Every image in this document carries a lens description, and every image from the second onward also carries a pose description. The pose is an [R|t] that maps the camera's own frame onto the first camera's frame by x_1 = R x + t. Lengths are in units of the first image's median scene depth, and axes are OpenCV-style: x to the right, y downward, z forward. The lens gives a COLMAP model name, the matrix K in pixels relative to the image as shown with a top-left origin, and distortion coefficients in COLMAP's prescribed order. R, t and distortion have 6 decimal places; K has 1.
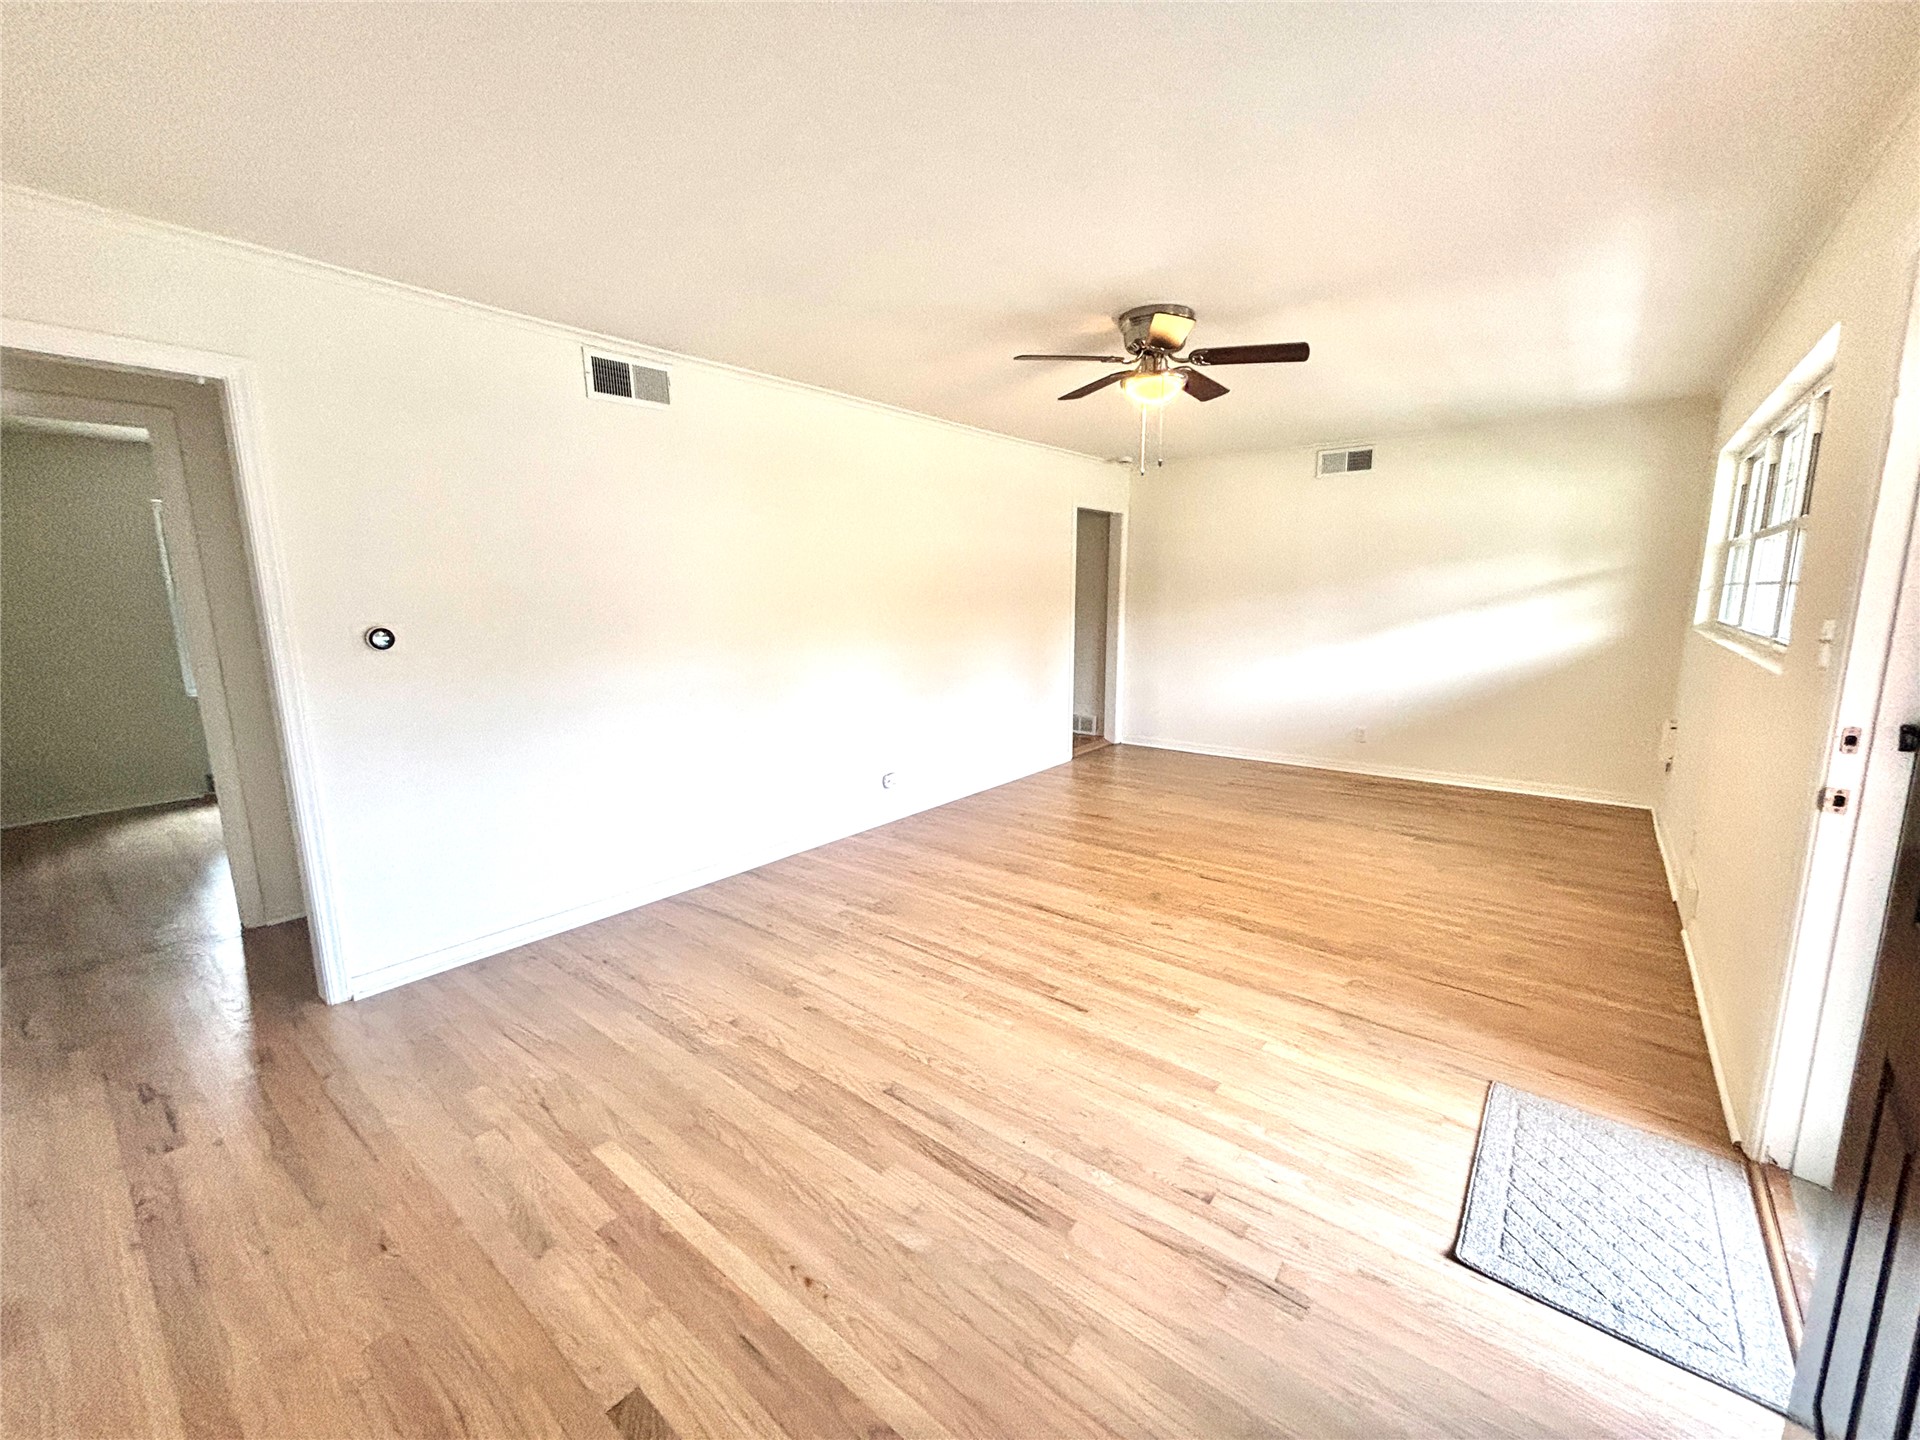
lens RADIAL K [[777.9, 0, 973.2], [0, 777.9, 717.6], [0, 0, 1]] dist [0.001034, 0.000008]
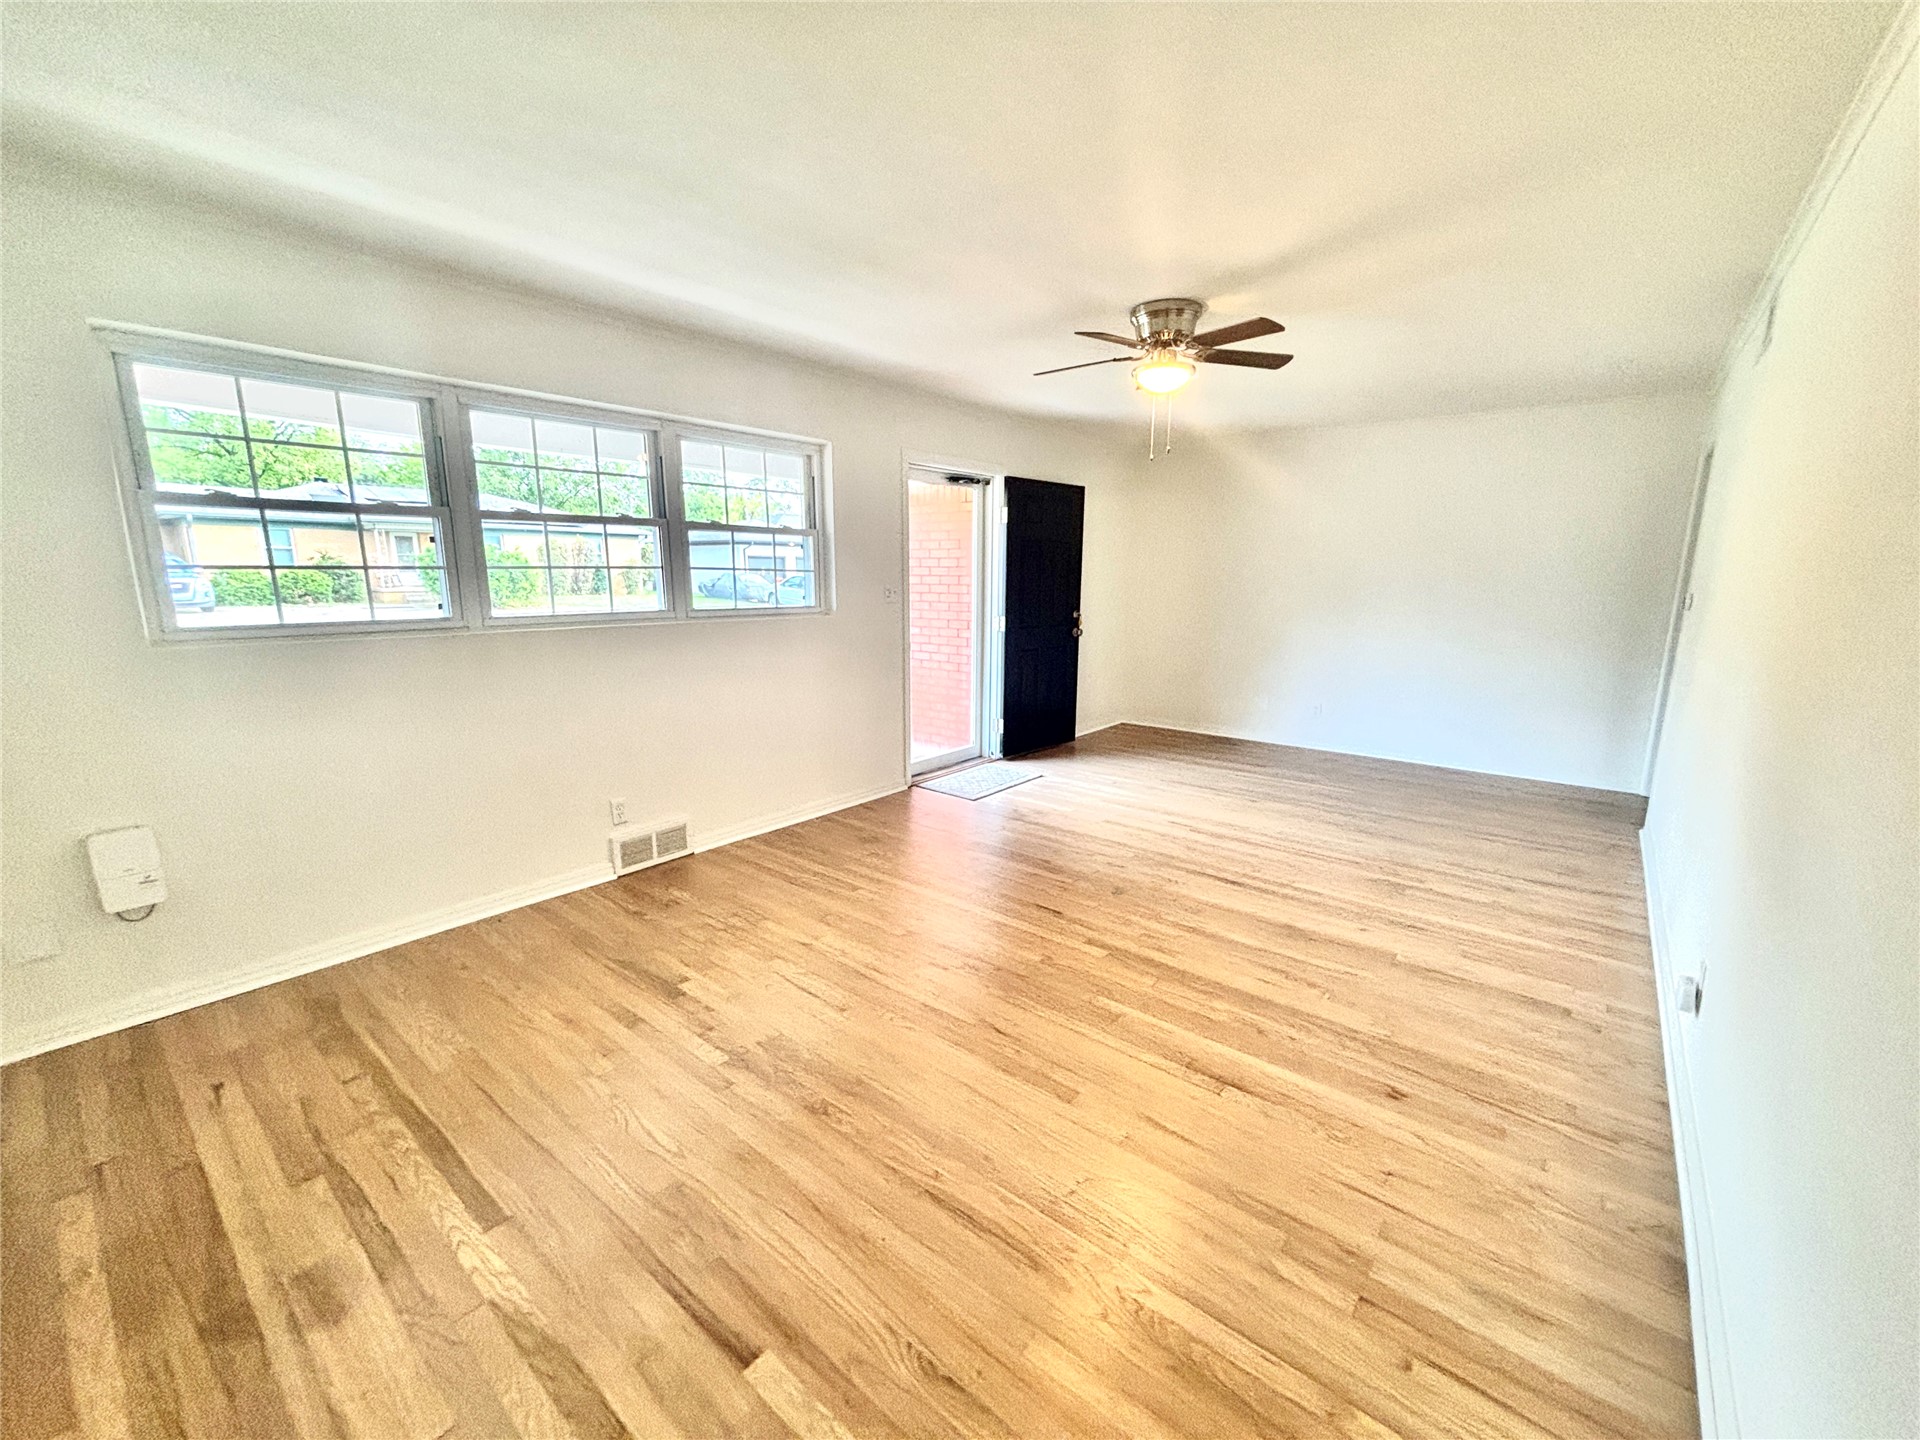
lens RADIAL K [[765.6, 0, 961.3], [0, 765.6, 724.3], [0, 0, 1]] dist [-0.018905, 0.006296]
pose [[-0.999571, 0.009927, 0.027541, 0.419966], [0.019208, 0.932342, 0.361066, -0.327196], [-0.022094, 0.361440, -0.932133, 1.897102]]
